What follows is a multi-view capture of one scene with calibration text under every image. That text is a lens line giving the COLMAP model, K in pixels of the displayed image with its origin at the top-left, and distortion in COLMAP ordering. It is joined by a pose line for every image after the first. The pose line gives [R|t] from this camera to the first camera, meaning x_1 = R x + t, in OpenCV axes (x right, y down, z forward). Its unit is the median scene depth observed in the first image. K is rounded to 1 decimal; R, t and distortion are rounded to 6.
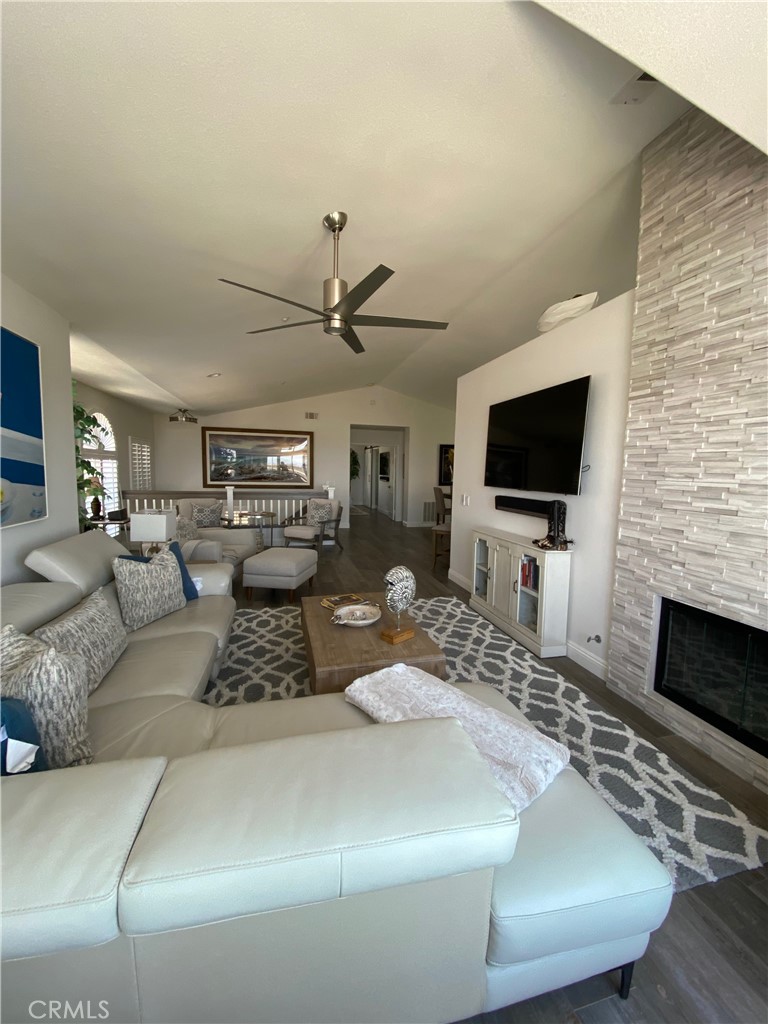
lens RADIAL K [[411.4, 0, 383.9], [0, 411.4, 509.5], [0, 0, 1]] dist [0.044849, -0.039653]
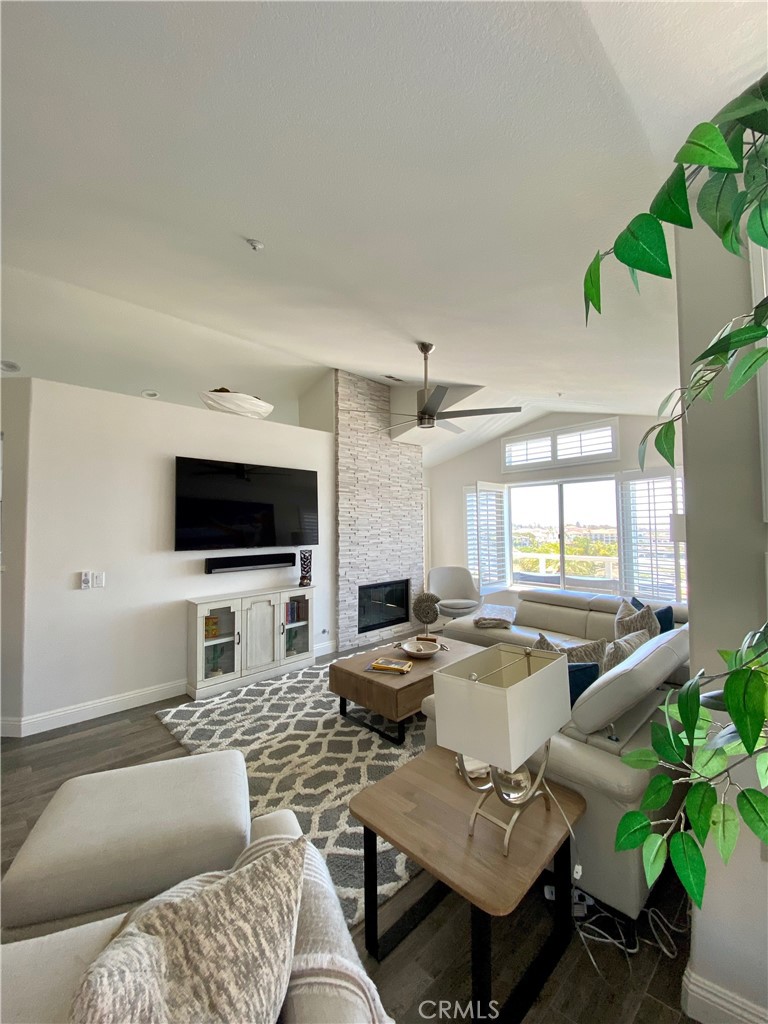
lens RADIAL K [[411.4, 0, 383.9], [0, 411.4, 509.5], [0, 0, 1]] dist [0.044849, -0.039653]
pose [[-0.501286, 0.018482, 0.865084, -1.018135], [0.084336, 0.996055, 0.027589, -0.191172], [-0.861162, 0.086788, -0.500868, 1.569292]]
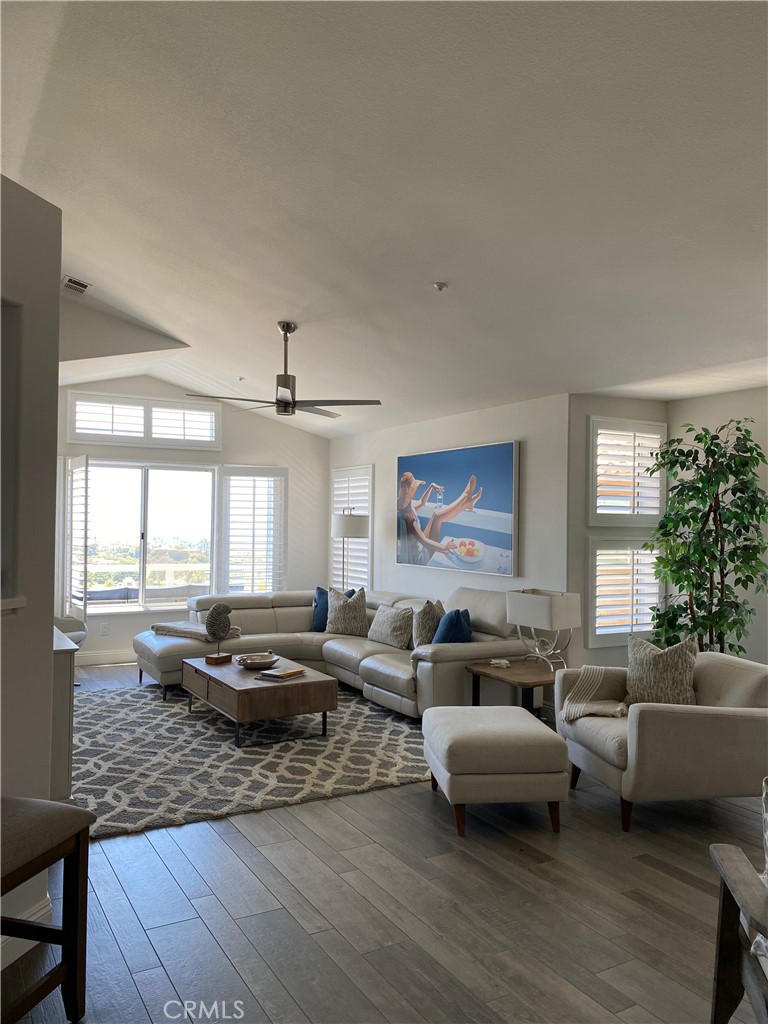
lens RADIAL K [[783.1, 0, 379.2], [0, 783.1, 506.7], [0, 0, 1]] dist [-0.000030, -0.003399]
pose [[-0.959367, -0.037879, -0.279607, 0.202677], [-0.058530, 0.996109, 0.065880, -0.284960], [0.276024, 0.079568, -0.957852, 2.842721]]
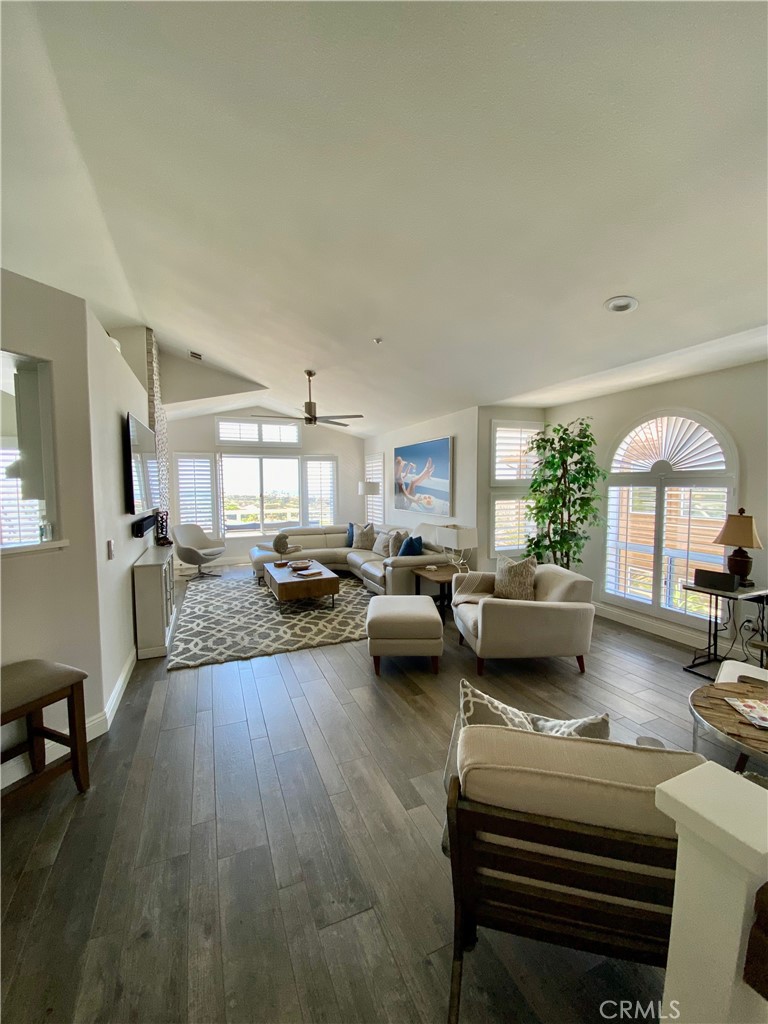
lens RADIAL K [[411.4, 0, 383.9], [0, 411.4, 509.5], [0, 0, 1]] dist [0.044849, -0.039653]
pose [[-0.986253, -0.003030, -0.165214, -0.127891], [-0.028744, 0.987735, 0.153473, -0.295661], [0.162722, 0.156112, -0.974244, 2.739054]]
